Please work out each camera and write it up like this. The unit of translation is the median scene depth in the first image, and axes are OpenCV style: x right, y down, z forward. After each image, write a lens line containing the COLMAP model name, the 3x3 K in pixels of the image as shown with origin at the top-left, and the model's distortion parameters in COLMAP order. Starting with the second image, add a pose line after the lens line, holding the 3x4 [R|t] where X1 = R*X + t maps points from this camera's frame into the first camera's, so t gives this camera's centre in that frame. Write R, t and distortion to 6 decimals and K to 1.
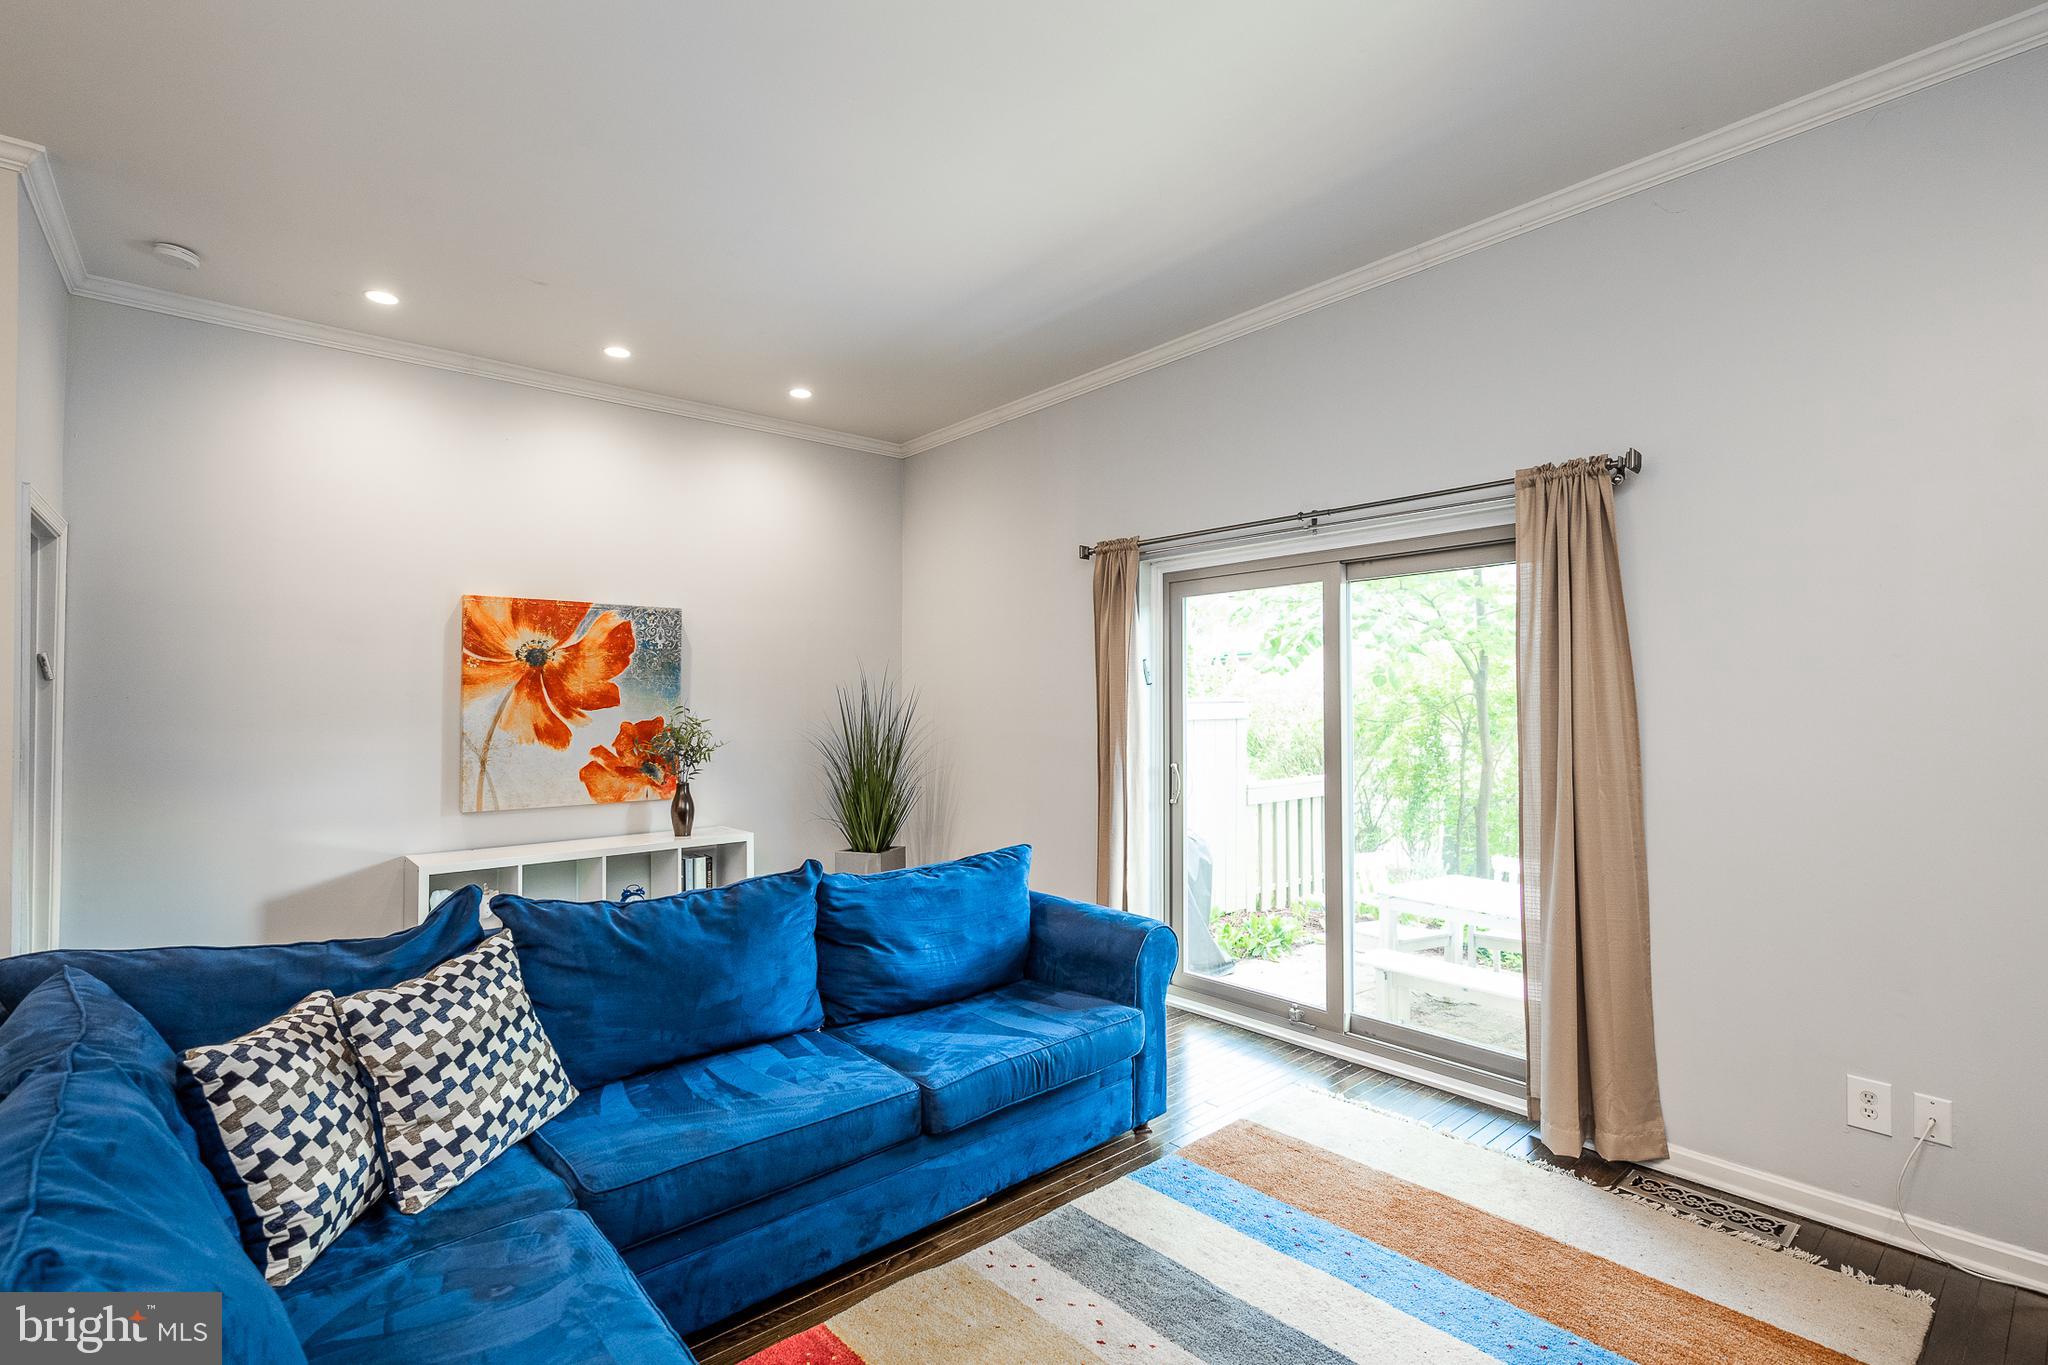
lens RADIAL K [[938.1, 0, 1024.0], [0, 938.1, 682.5], [0, 0, 1]] dist [-0.000371, -0.000200]
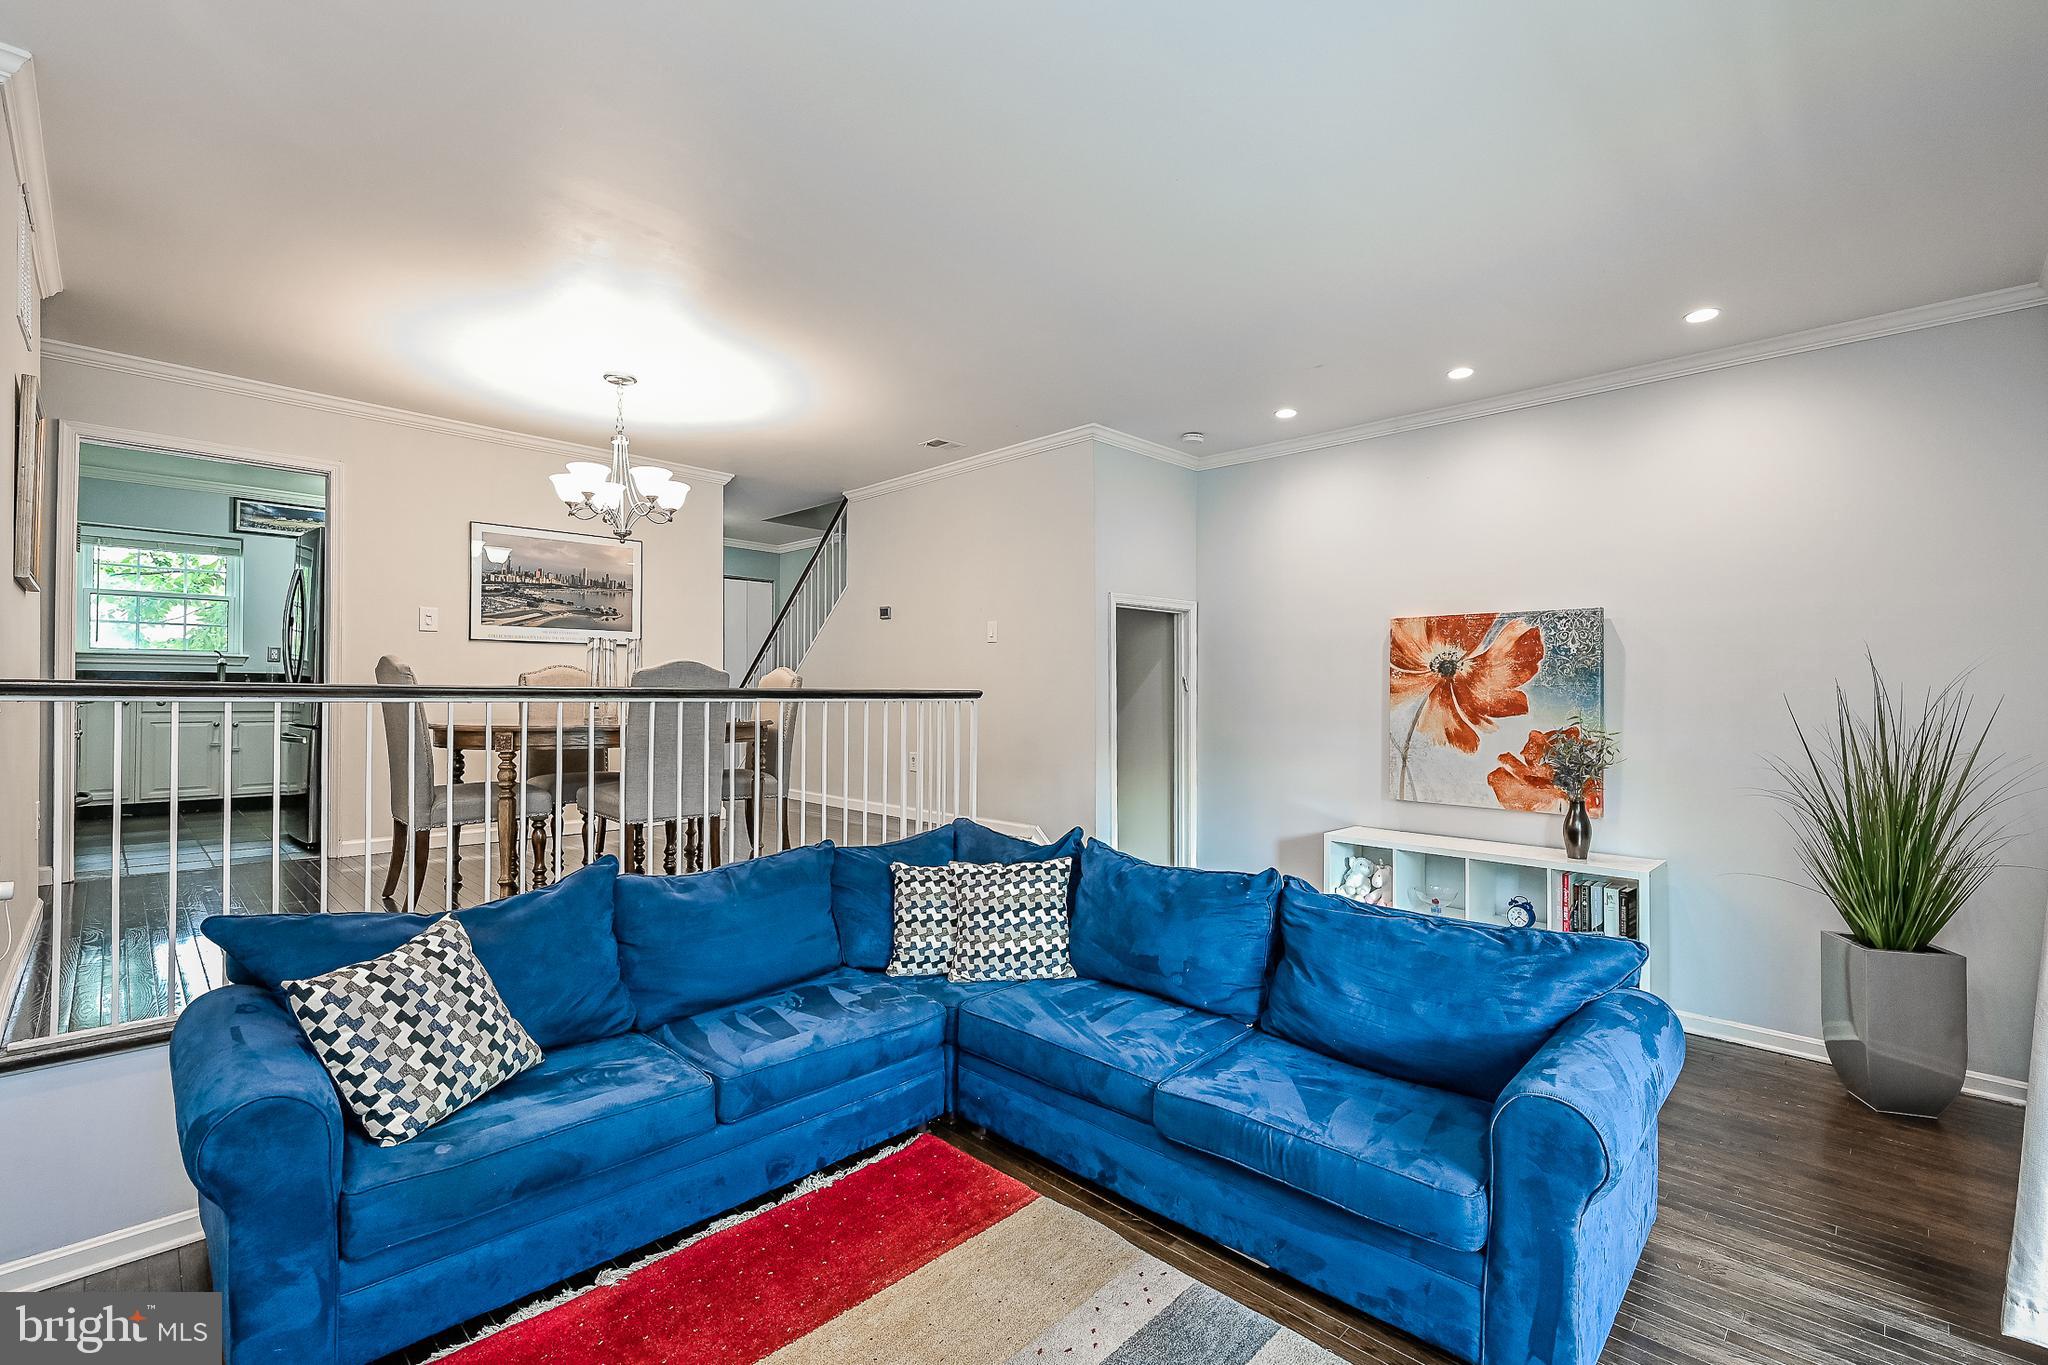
lens RADIAL K [[889.6, 0, 1024.0], [0, 889.6, 682.5], [0, 0, 1]] dist [-0.001953, -0.000160]
pose [[0.084980, -0.006954, -0.996358, 0.477446], [0.015666, 0.999861, -0.005642, -0.011748], [0.996259, -0.015129, 0.085077, 0.411259]]
